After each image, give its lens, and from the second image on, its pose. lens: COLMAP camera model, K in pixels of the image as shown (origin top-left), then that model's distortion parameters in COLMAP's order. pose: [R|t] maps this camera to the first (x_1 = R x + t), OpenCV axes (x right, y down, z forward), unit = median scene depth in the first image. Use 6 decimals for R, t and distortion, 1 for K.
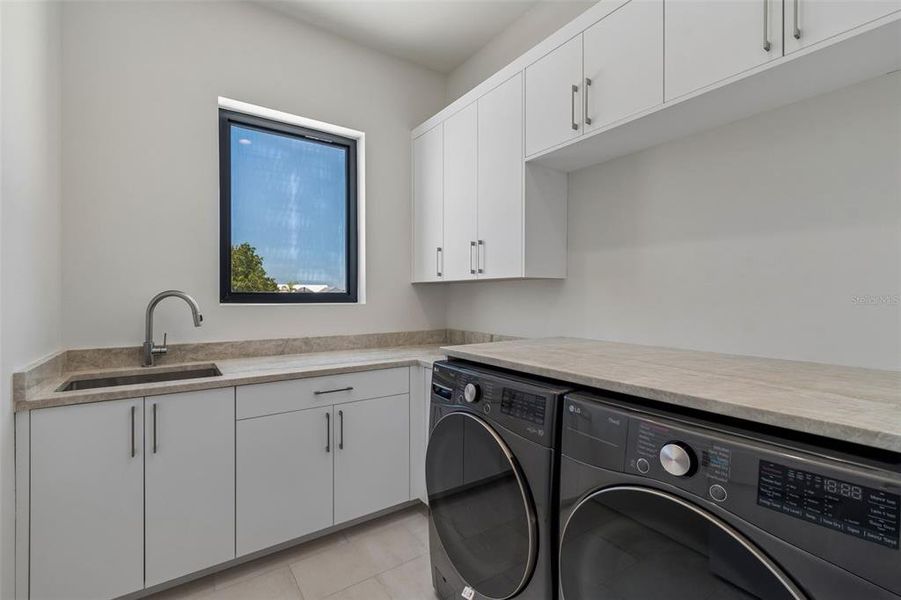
lens RADIAL K [[399.1, 0, 448.9], [0, 399.1, 303.2], [0, 0, 1]] dist [0.006881, 0.000516]
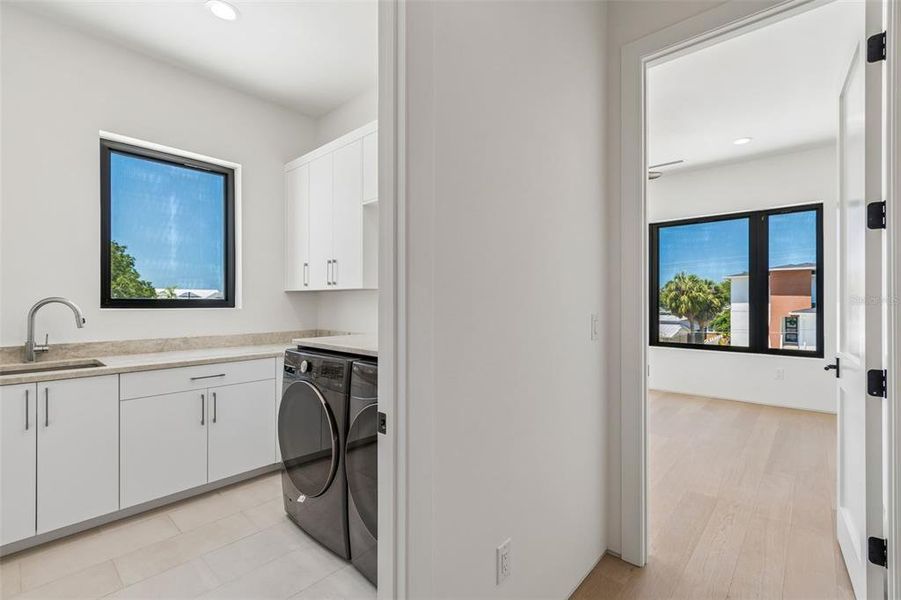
lens RADIAL K [[399.1, 0, 448.9], [0, 399.1, 303.2], [0, 0, 1]] dist [0.006881, 0.000516]
pose [[0.973826, -0.001214, 0.227291, 0.147987], [0.004007, 0.999922, -0.011826, 0.002738], [-0.227259, 0.012427, 0.973755, -0.364671]]
